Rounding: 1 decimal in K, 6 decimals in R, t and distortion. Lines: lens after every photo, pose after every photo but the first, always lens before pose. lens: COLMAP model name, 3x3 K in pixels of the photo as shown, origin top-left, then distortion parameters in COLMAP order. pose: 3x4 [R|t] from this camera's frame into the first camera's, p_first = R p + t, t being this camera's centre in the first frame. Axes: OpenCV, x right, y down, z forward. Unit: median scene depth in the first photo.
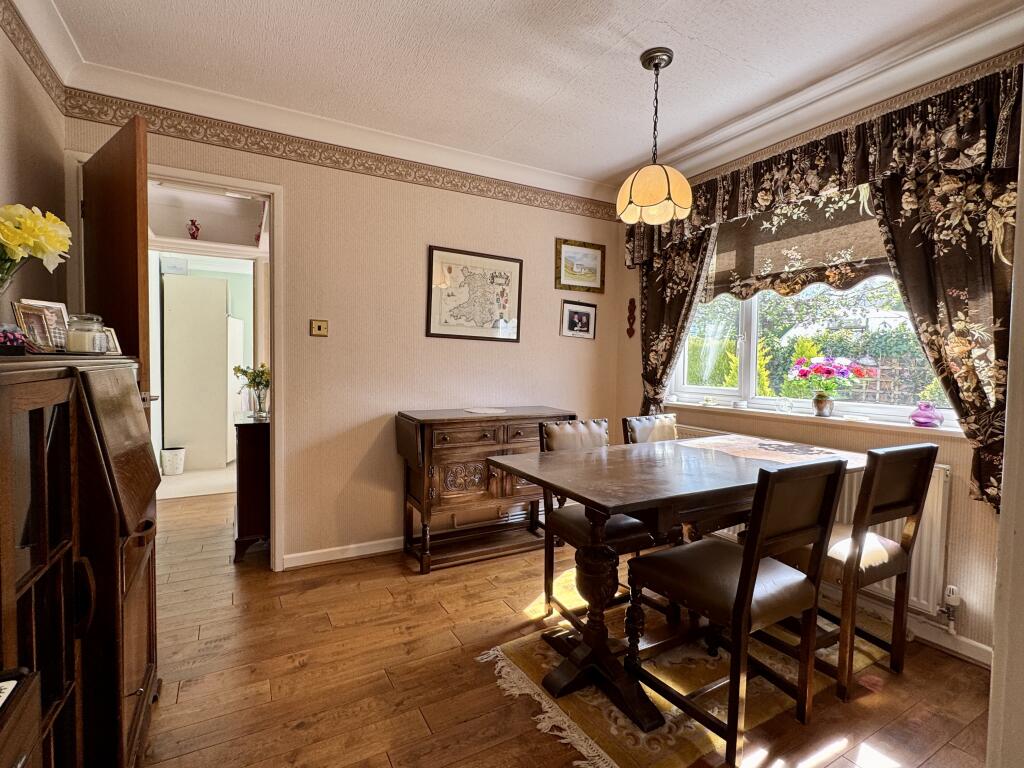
lens RADIAL K [[495.1, 0, 512.0], [0, 495.1, 384.0], [0, 0, 1]] dist [-0.002336, 0.001051]
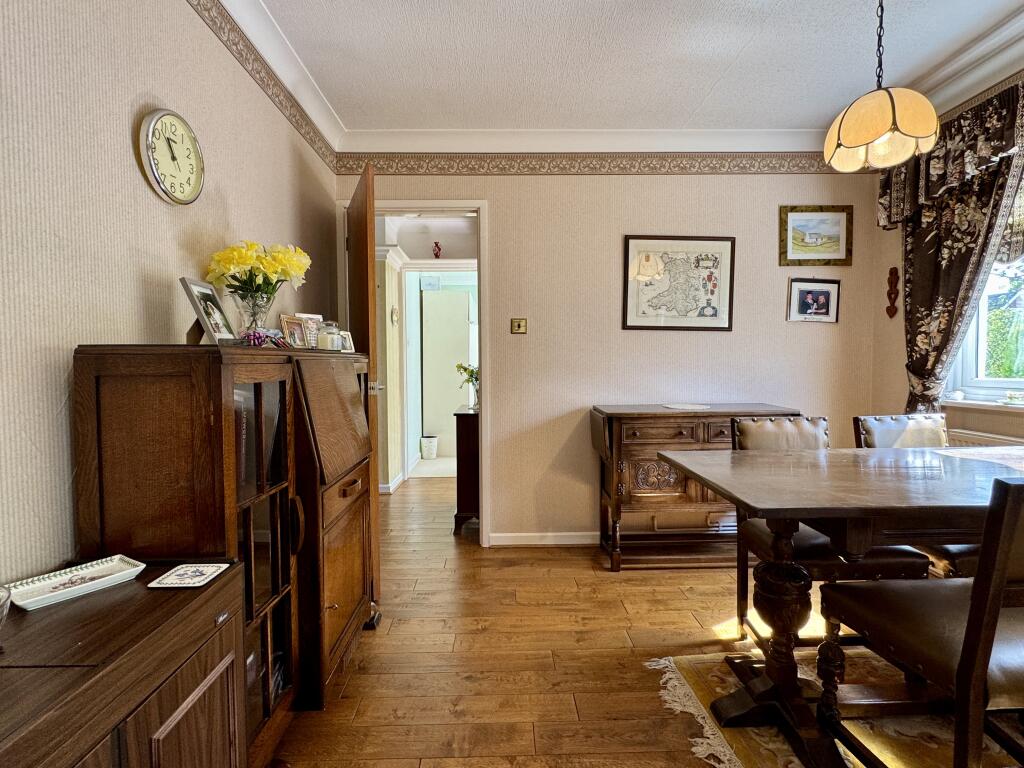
lens RADIAL K [[510.4, 0, 510.9], [0, 510.4, 384.1], [0, 0, 1]] dist [-0.000952, 0.000748]
pose [[0.884345, -0.003446, -0.466822, 0.112341], [0.001283, 0.999987, -0.004951, 0.018429], [0.466833, 0.003779, 0.884338, 0.012283]]
